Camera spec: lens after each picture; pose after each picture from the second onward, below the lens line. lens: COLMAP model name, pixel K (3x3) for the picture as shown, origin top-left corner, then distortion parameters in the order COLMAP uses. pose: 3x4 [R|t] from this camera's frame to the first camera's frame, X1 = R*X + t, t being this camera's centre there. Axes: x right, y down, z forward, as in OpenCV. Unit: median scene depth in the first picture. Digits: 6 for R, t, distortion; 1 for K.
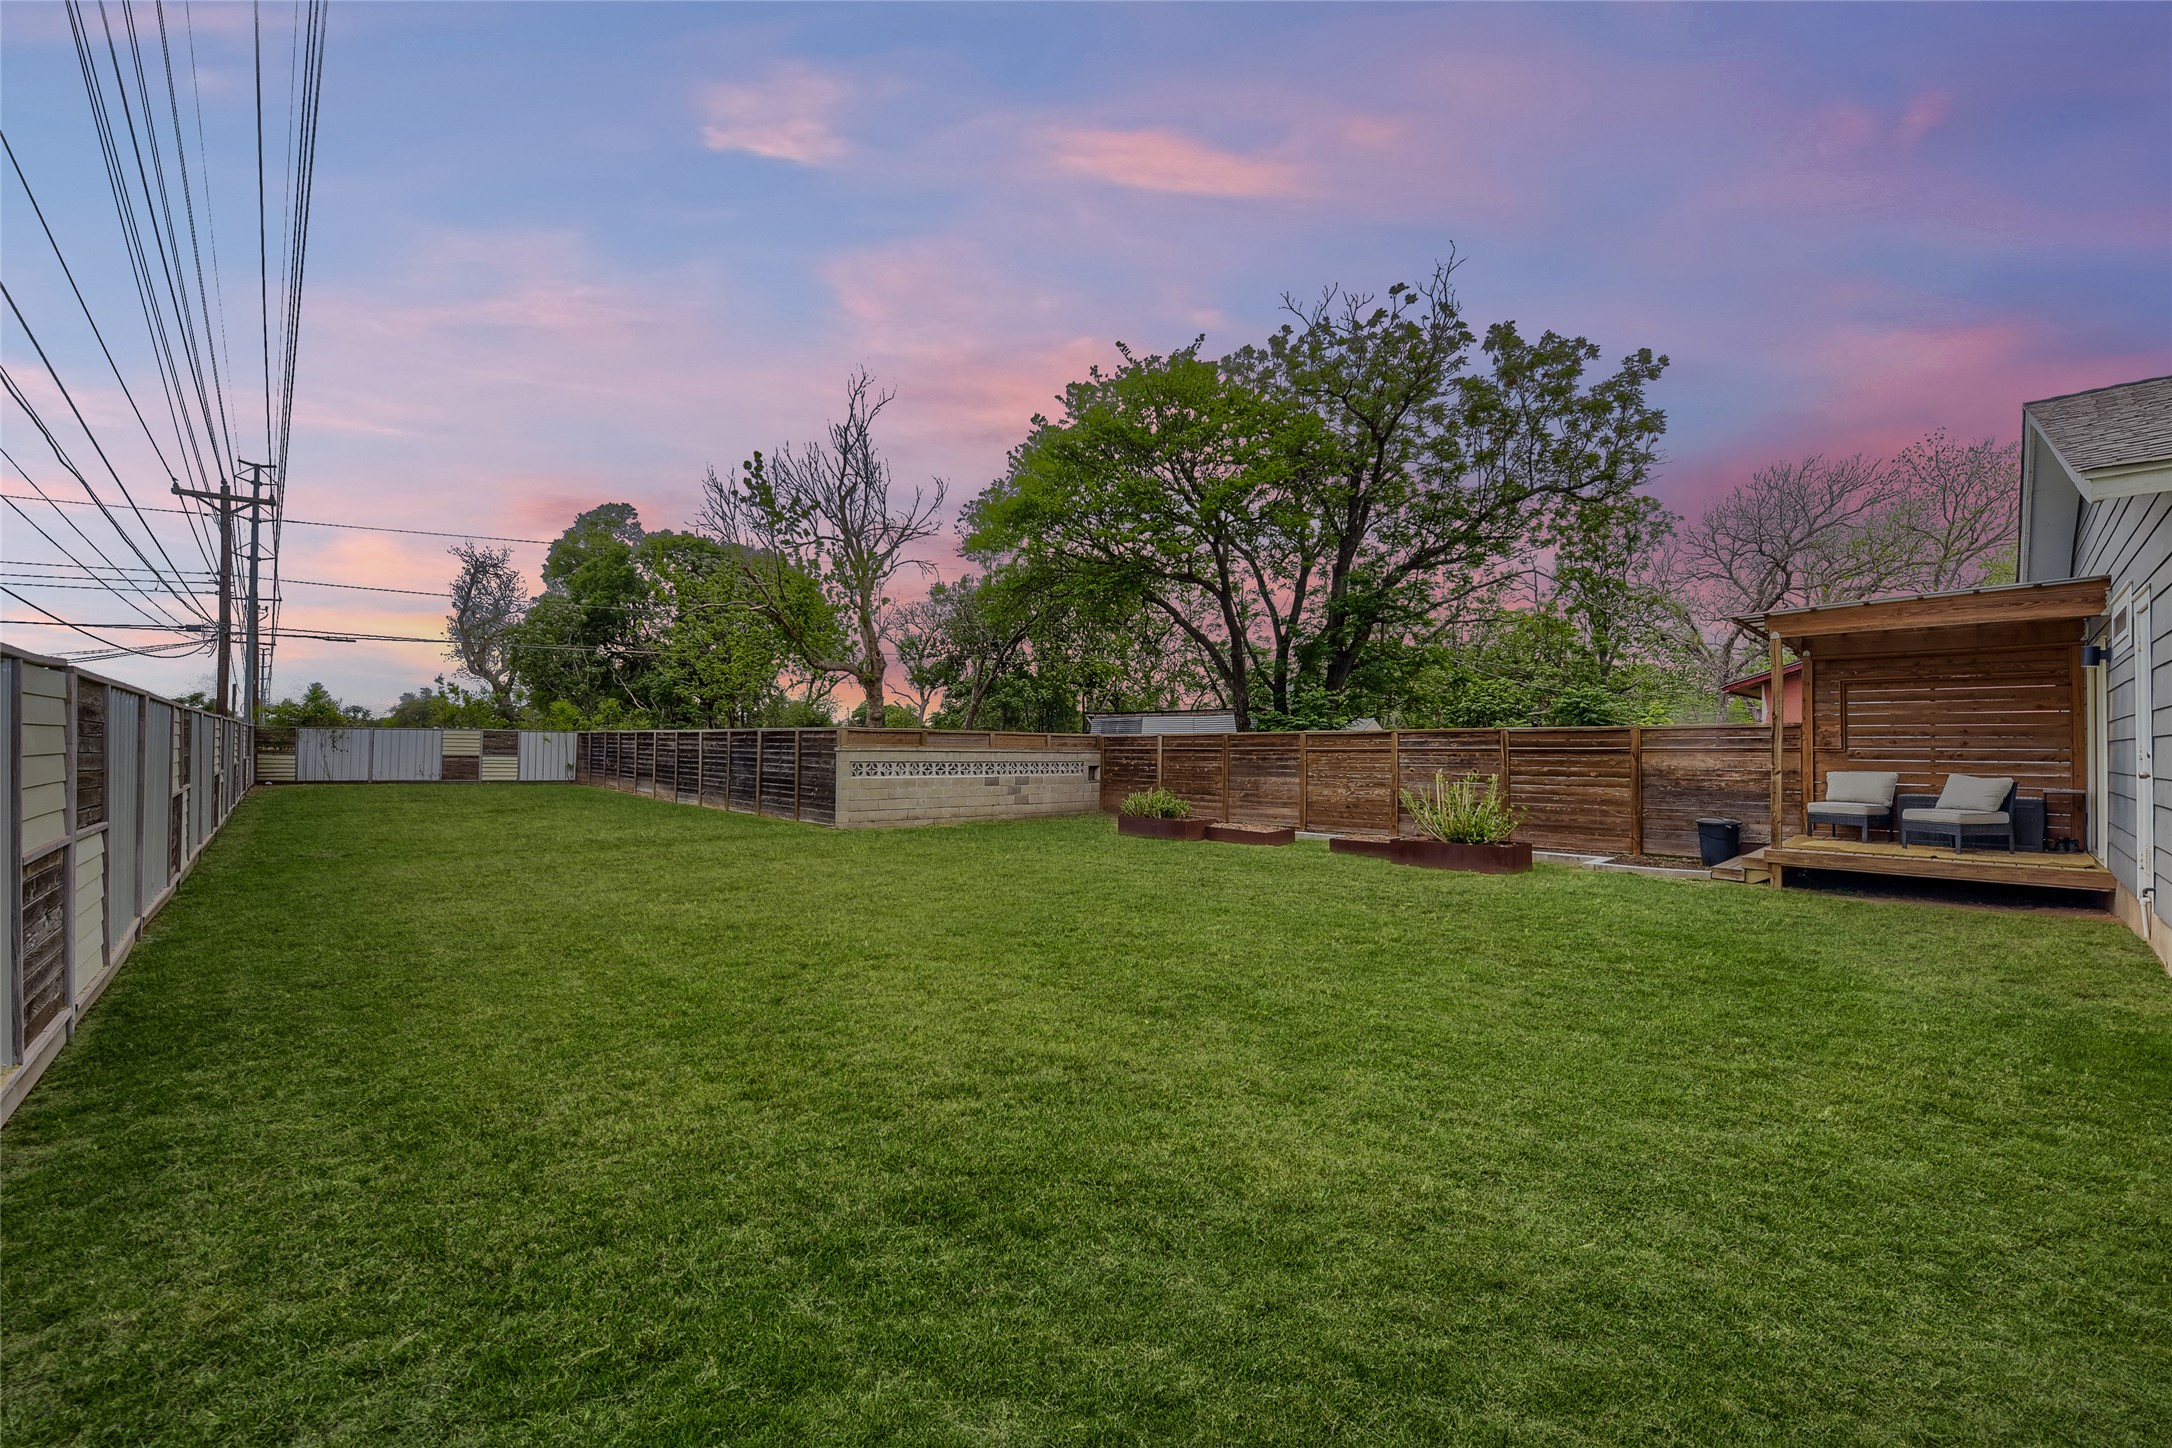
lens RADIAL K [[867.9, 0, 1131.7], [0, 867.9, 741.9], [0, 0, 1]] dist [-0.021369, -0.002573]
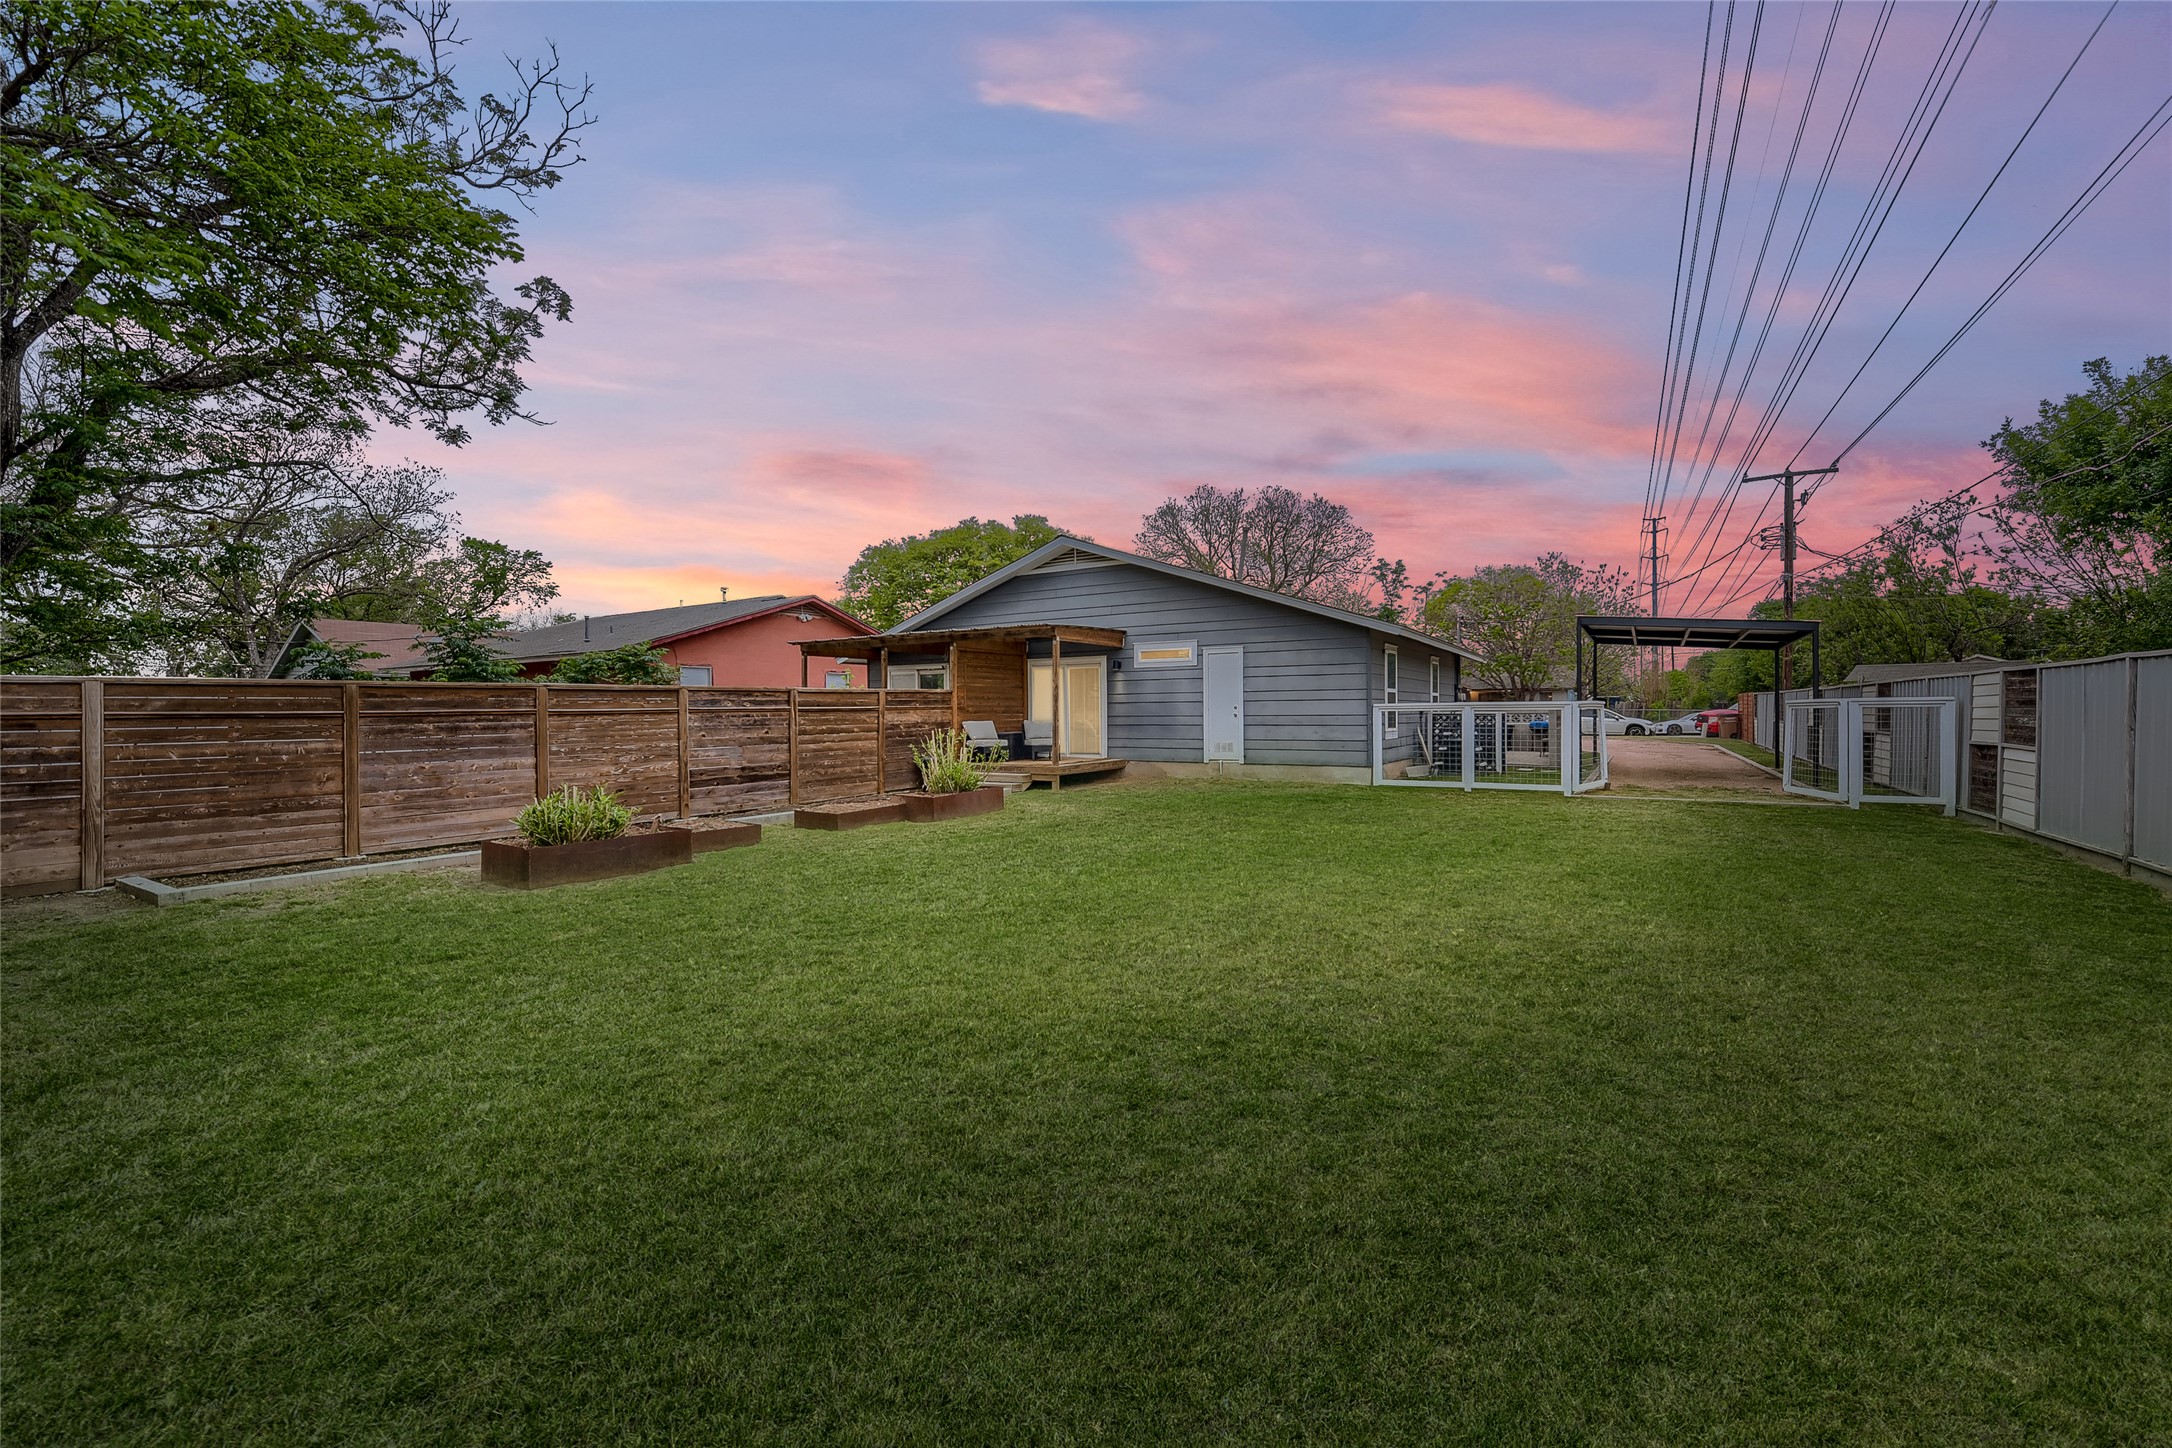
lens RADIAL K [[867.9, 0, 1090.7], [0, 867.9, 714.0], [0, 0, 1]] dist [-0.021369, -0.002573]
pose [[-0.232069, -0.008805, 0.972659, -0.648437], [-0.001884, 0.999961, 0.008603, 0.005159], [-0.972697, 0.000164, -0.232077, 0.942738]]
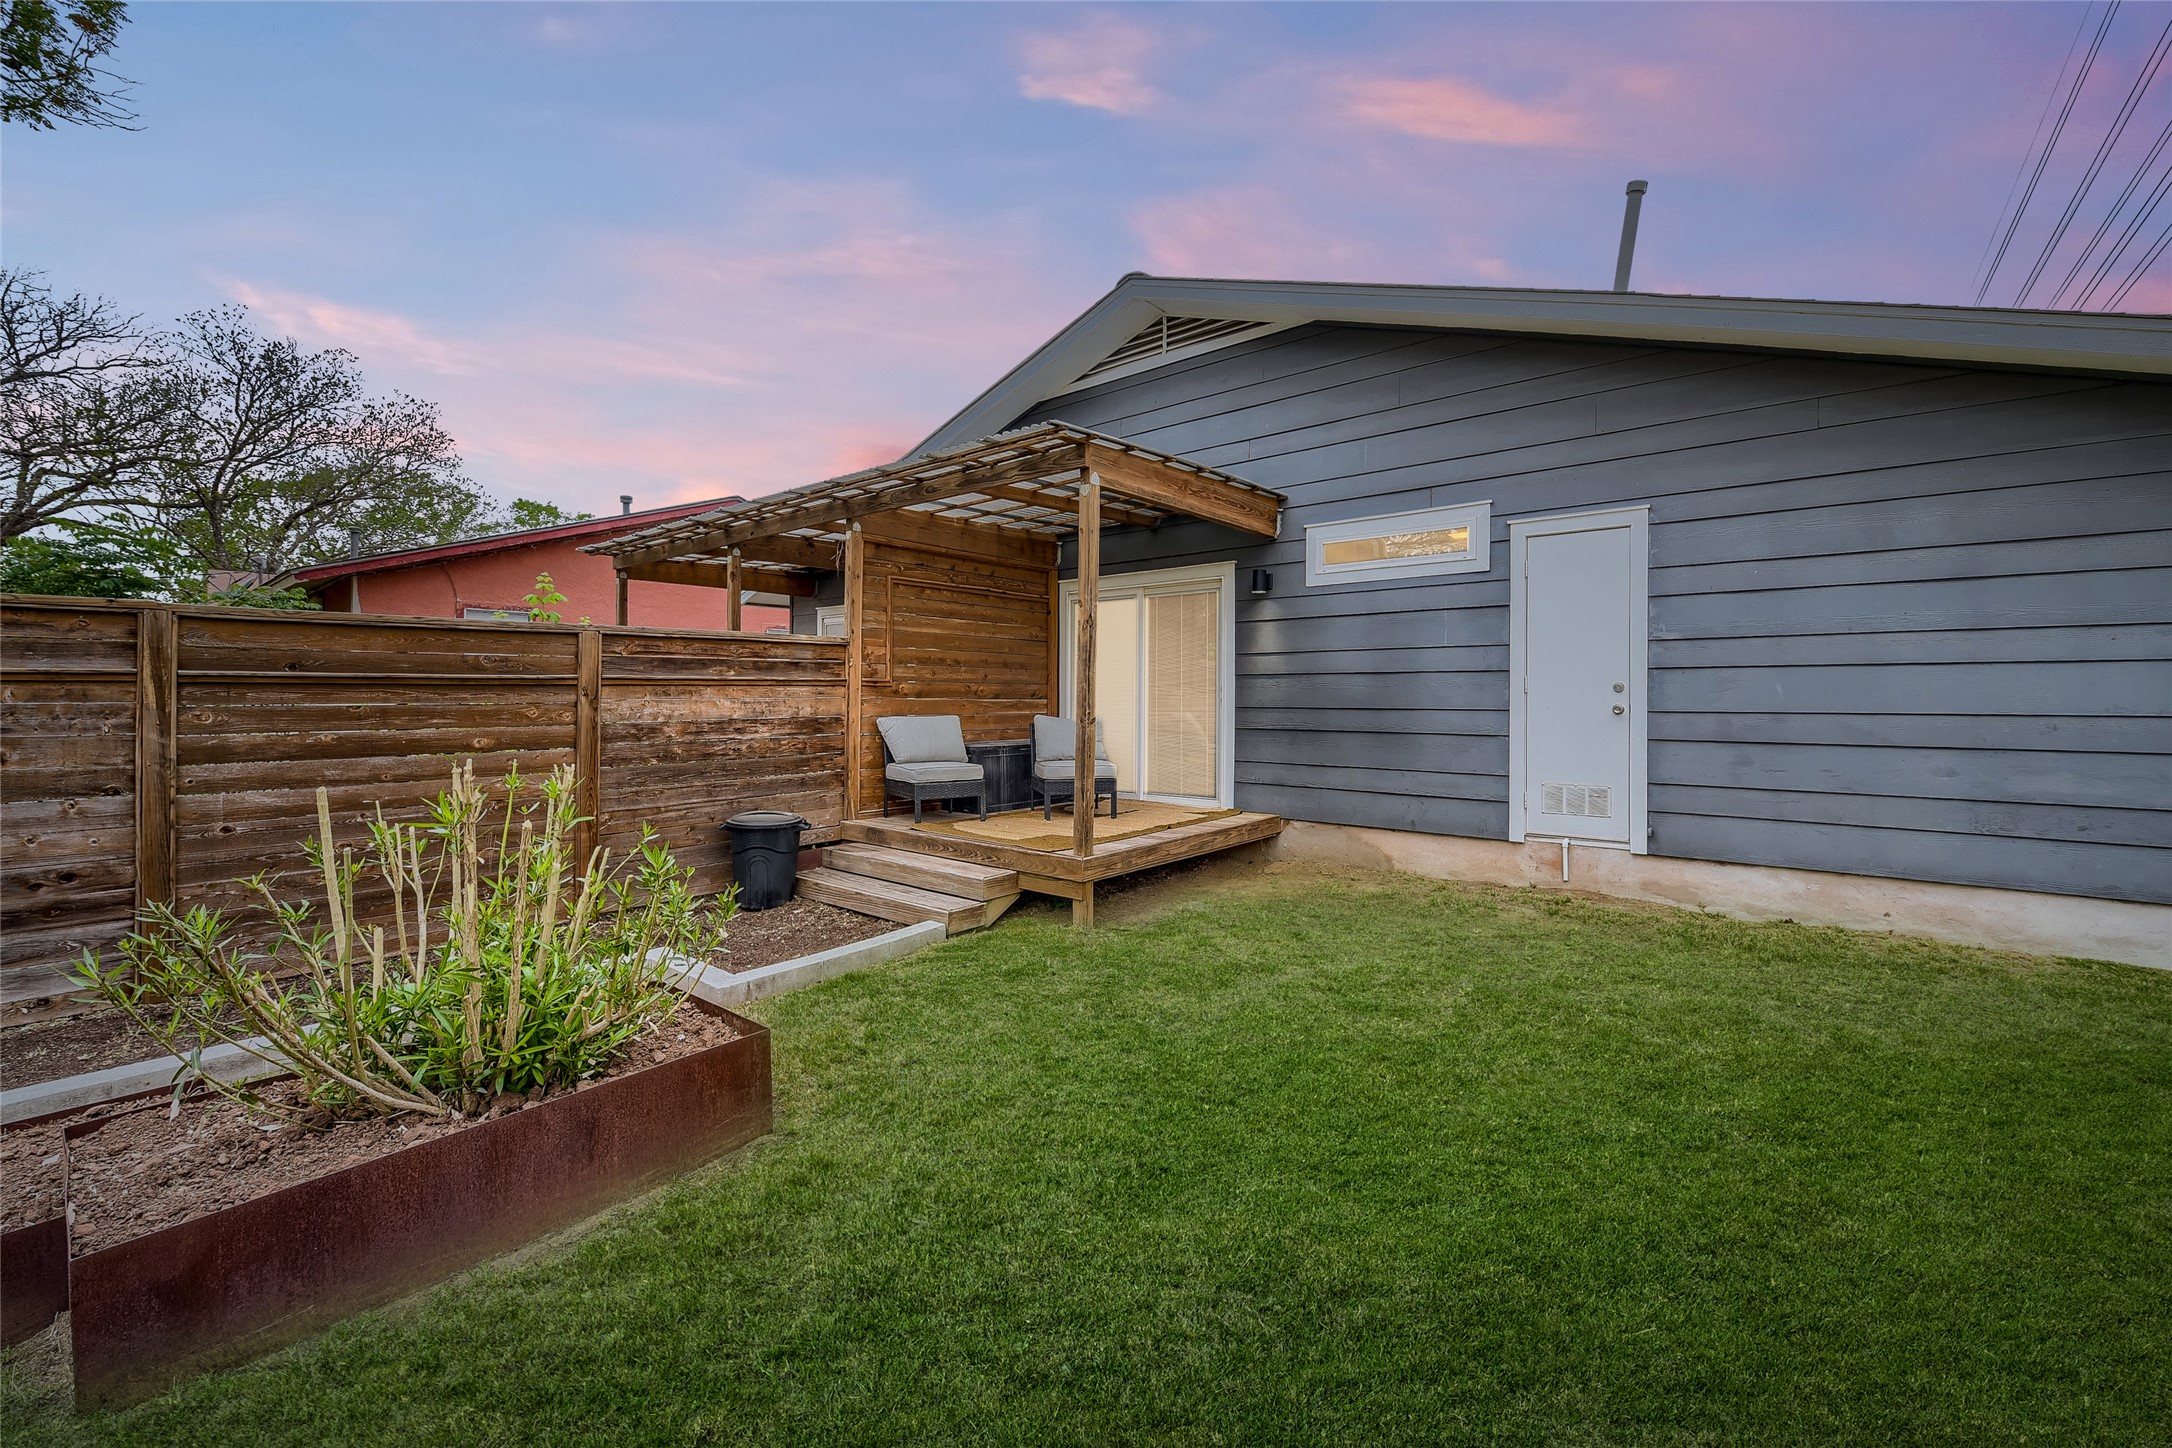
lens RADIAL K [[867.9, 0, 1082.7], [0, 867.9, 722.1], [0, 0, 1]] dist [-0.021369, -0.002573]
pose [[-0.087472, -0.037253, 0.995470, 0.126153], [-0.011139, 0.999275, 0.036416, 0.010646], [-0.996105, -0.007903, -0.087823, 0.747512]]
